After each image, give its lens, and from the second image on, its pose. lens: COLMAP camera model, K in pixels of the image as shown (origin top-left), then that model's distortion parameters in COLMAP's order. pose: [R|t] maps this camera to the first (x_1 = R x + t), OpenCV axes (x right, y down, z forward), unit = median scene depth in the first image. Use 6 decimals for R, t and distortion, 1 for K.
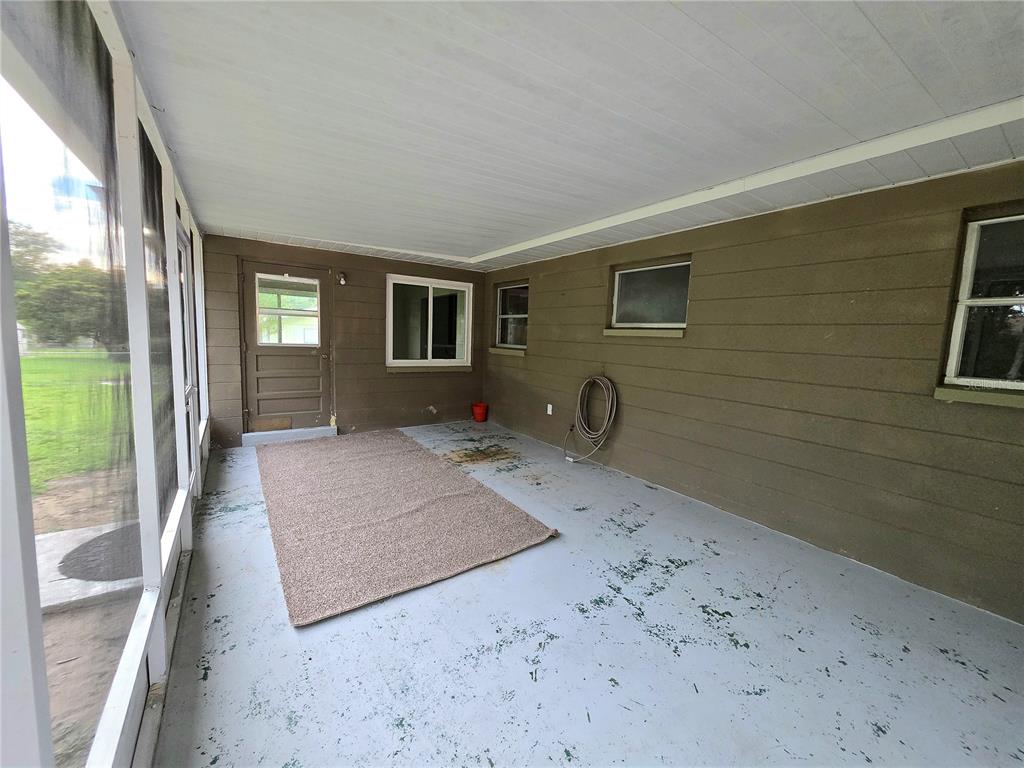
lens RADIAL K [[408.4, 0, 512.0], [0, 408.4, 384.0], [0, 0, 1]] dist [0.000639, 0.000031]
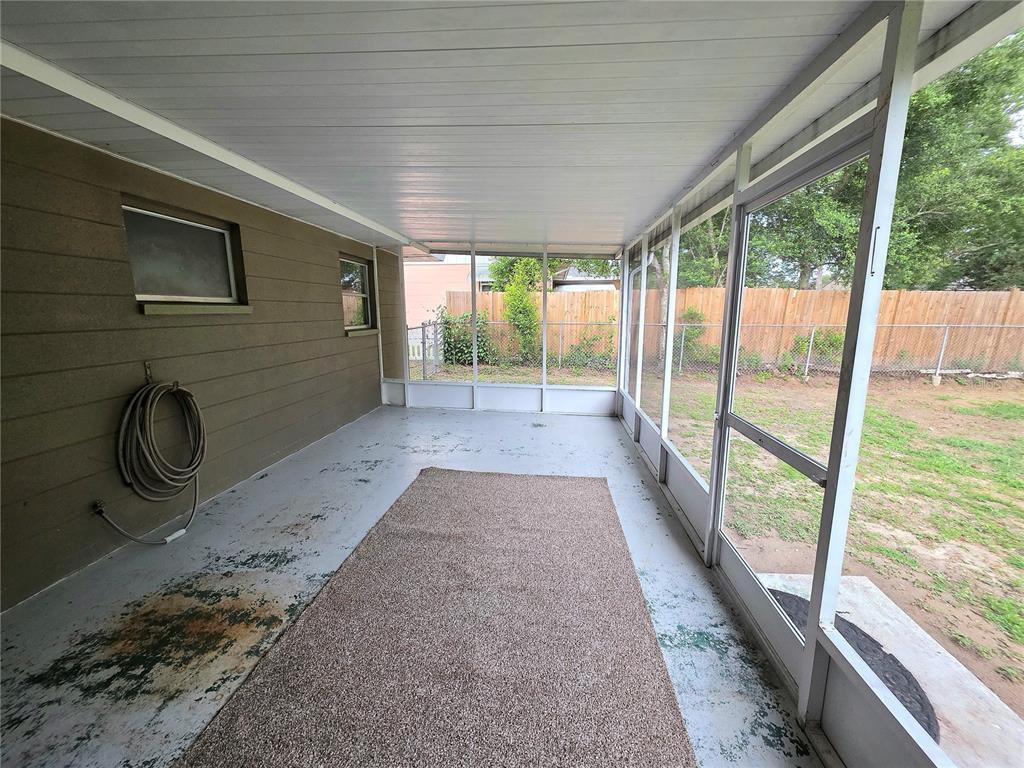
lens RADIAL K [[408.4, 0, 512.0], [0, 408.4, 384.0], [0, 0, 1]] dist [0.000639, 0.000031]
pose [[-0.766271, -0.153706, 0.623861, -0.564648], [0.044567, 0.955910, 0.290257, -0.169798], [-0.640969, 0.250219, -0.725637, 1.094553]]
